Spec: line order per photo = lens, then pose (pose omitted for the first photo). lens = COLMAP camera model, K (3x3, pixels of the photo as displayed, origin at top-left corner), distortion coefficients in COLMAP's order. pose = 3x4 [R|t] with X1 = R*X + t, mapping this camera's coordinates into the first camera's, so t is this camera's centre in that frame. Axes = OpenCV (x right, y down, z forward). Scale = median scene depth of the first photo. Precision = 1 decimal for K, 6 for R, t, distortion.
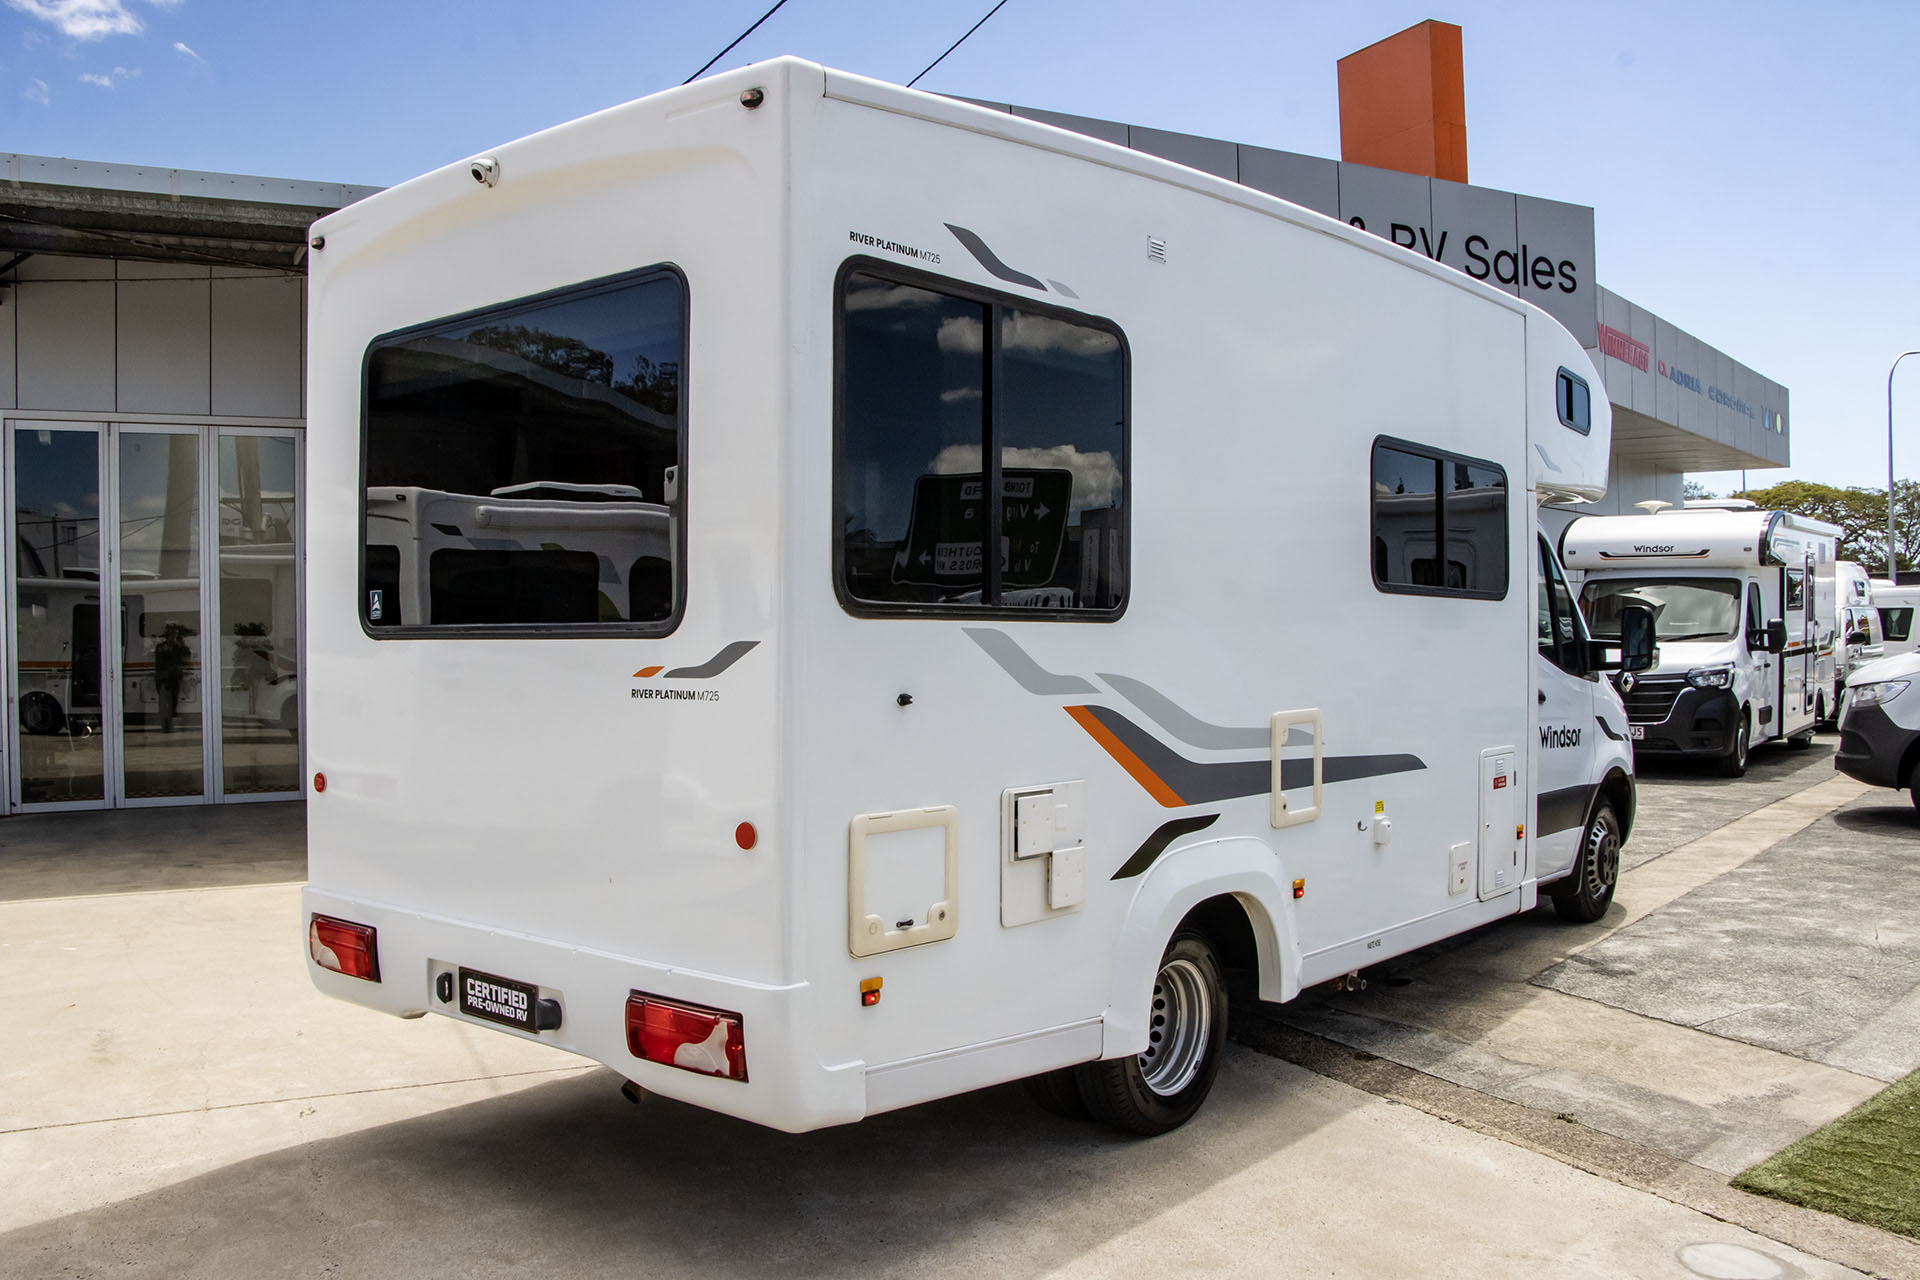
lens RADIAL K [[1613.6, 0, 968.3], [0, 1613.6, 669.6], [0, 0, 1]] dist [-0.173645, 0.136665]
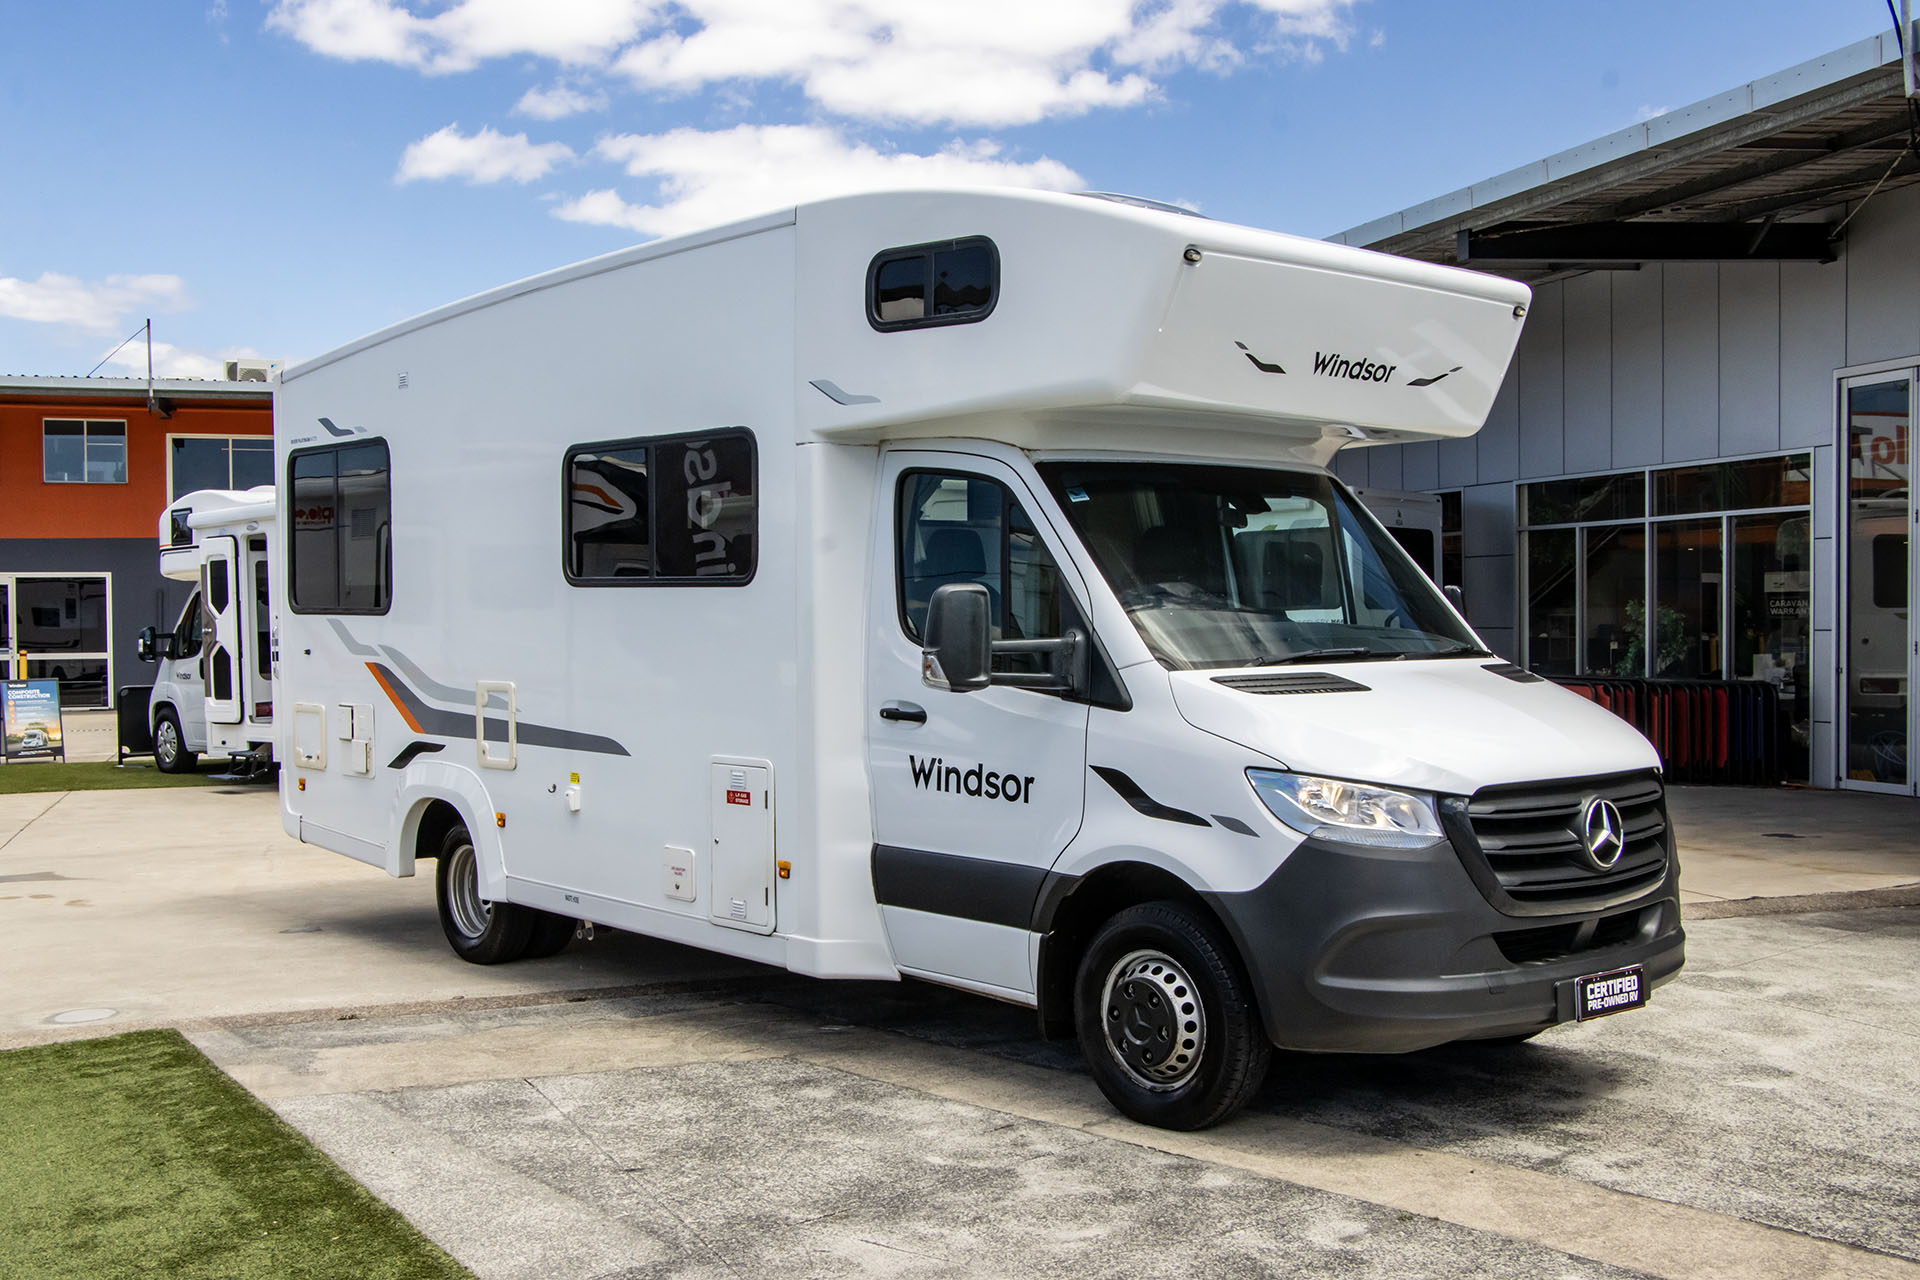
lens RADIAL K [[2068.9, 0, 960.0], [0, 2068.9, 640.0], [0, 0, 1]] dist [-0.111454, 0.230169]
pose [[-0.159127, 0.030370, -0.986791, 1.964523], [-0.008439, 0.999448, 0.032120, -0.071497], [0.987222, 0.013439, -0.158783, 1.788823]]
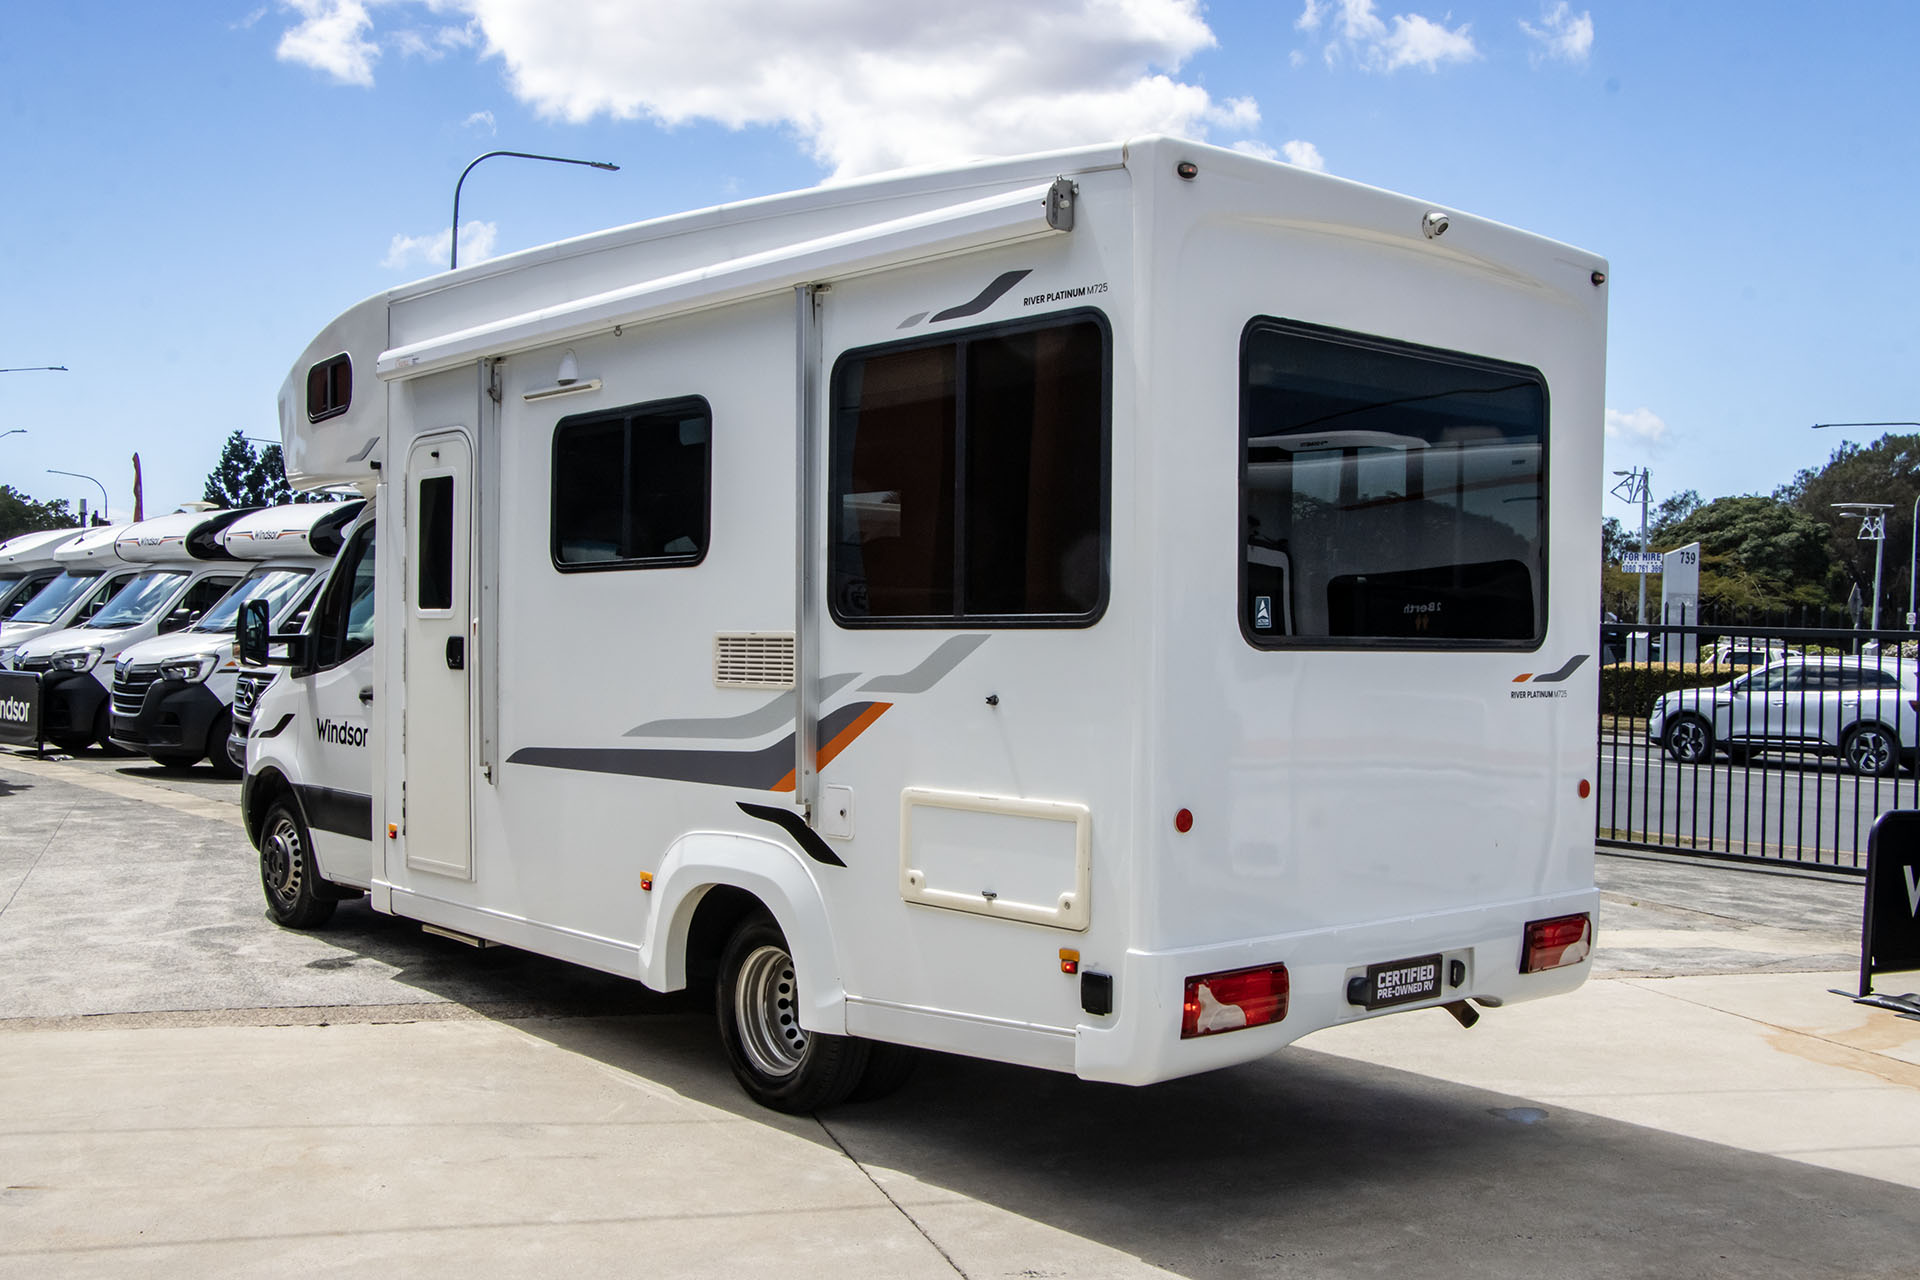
lens RADIAL K [[1913.4, 0, 931.2], [0, 1913.4, 660.4], [0, 0, 1]] dist [-0.112354, 0.168198]
pose [[0.175974, -0.010536, 0.984338, -1.415444], [0.003191, 0.999944, 0.010132, -0.023560], [-0.984390, 0.001358, 0.175998, 0.940588]]
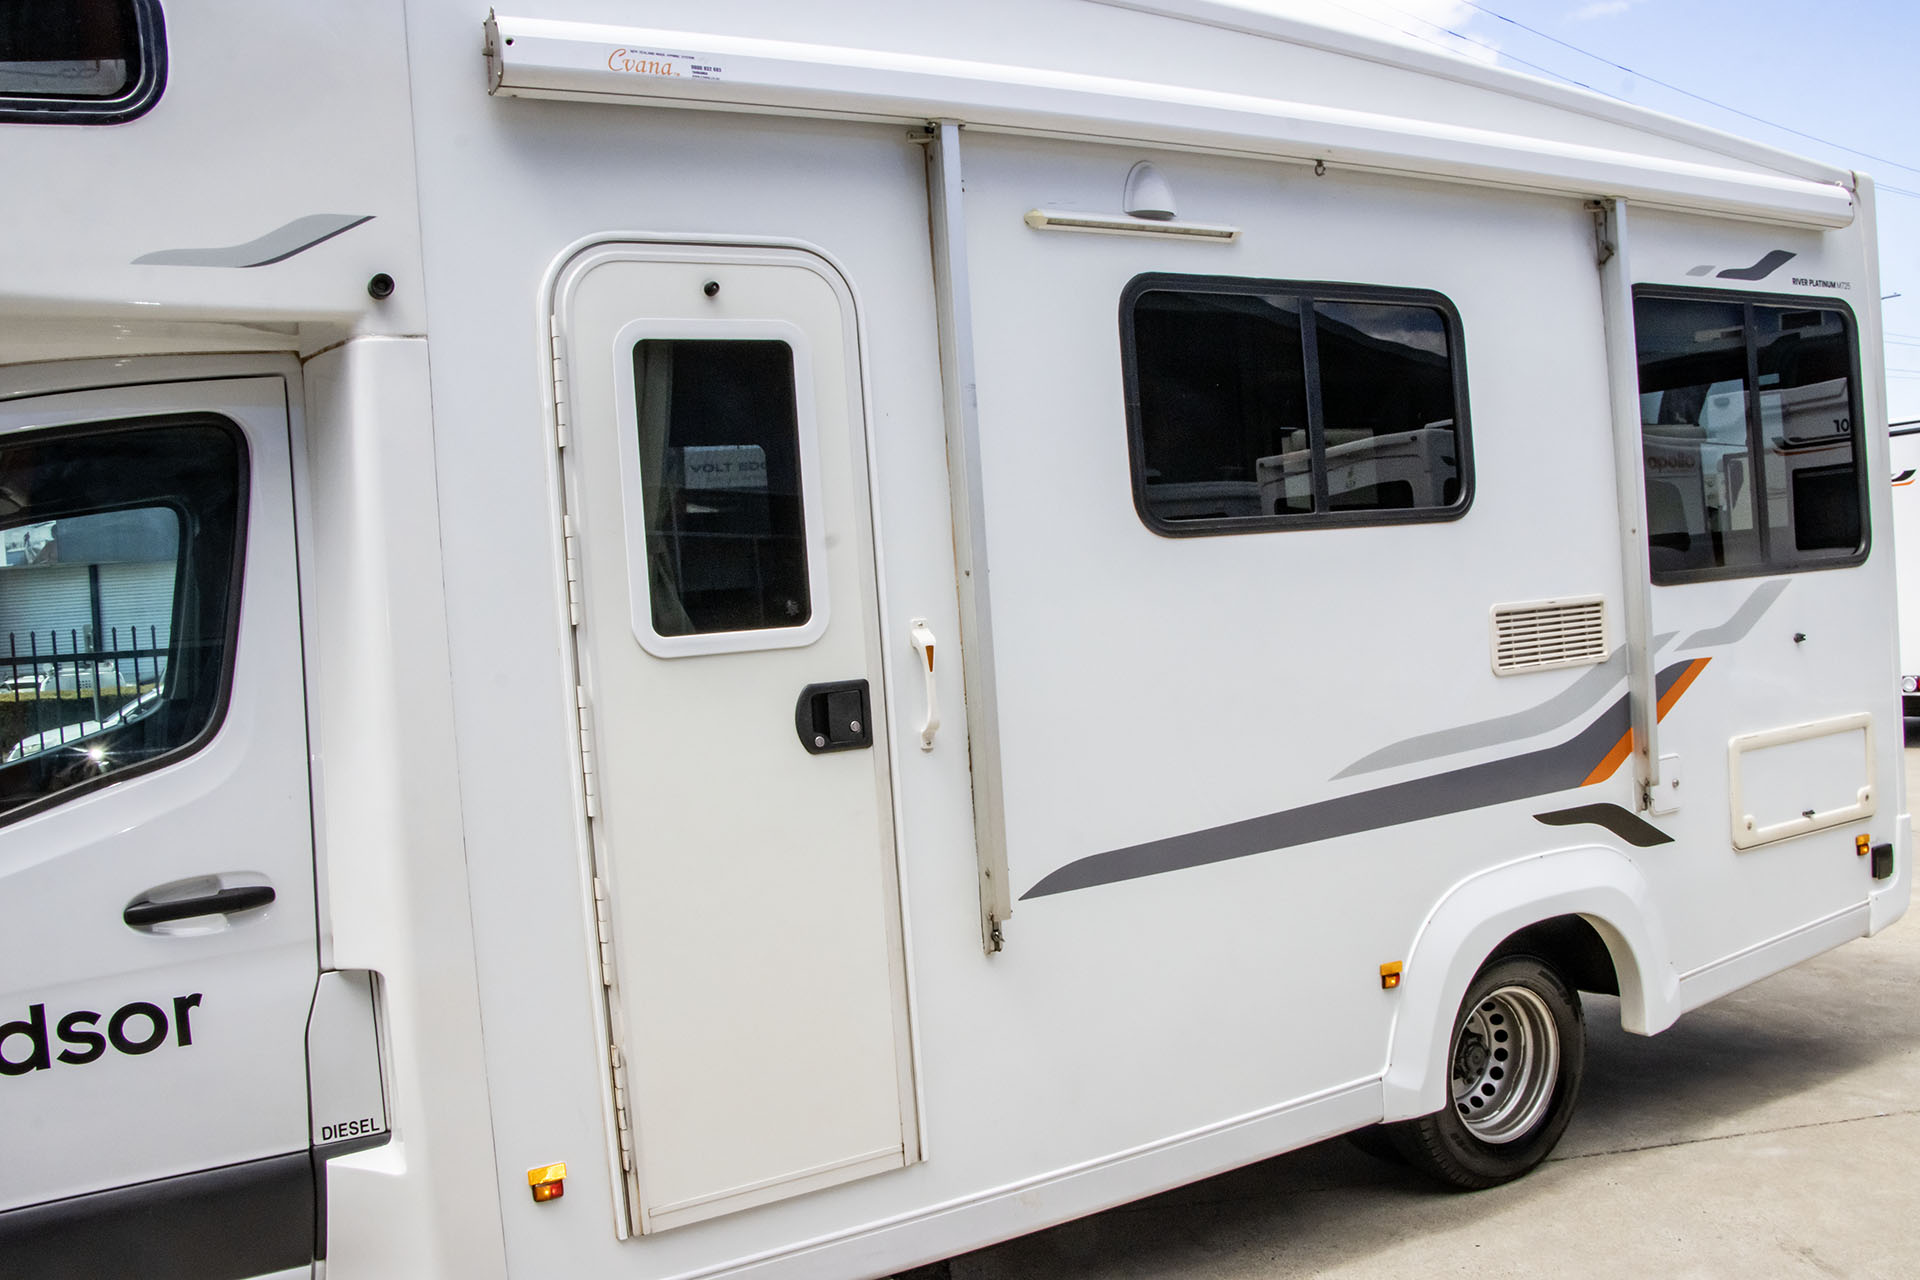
lens RADIAL K [[1613.6, 0, 968.3], [0, 1613.6, 669.6], [0, 0, 1]] dist [-0.173645, 0.136665]
pose [[-0.934346, 0.054480, 0.352178, -0.205489], [0.078923, 0.995339, 0.055413, -0.064272], [-0.347518, 0.079570, -0.934291, 2.175838]]
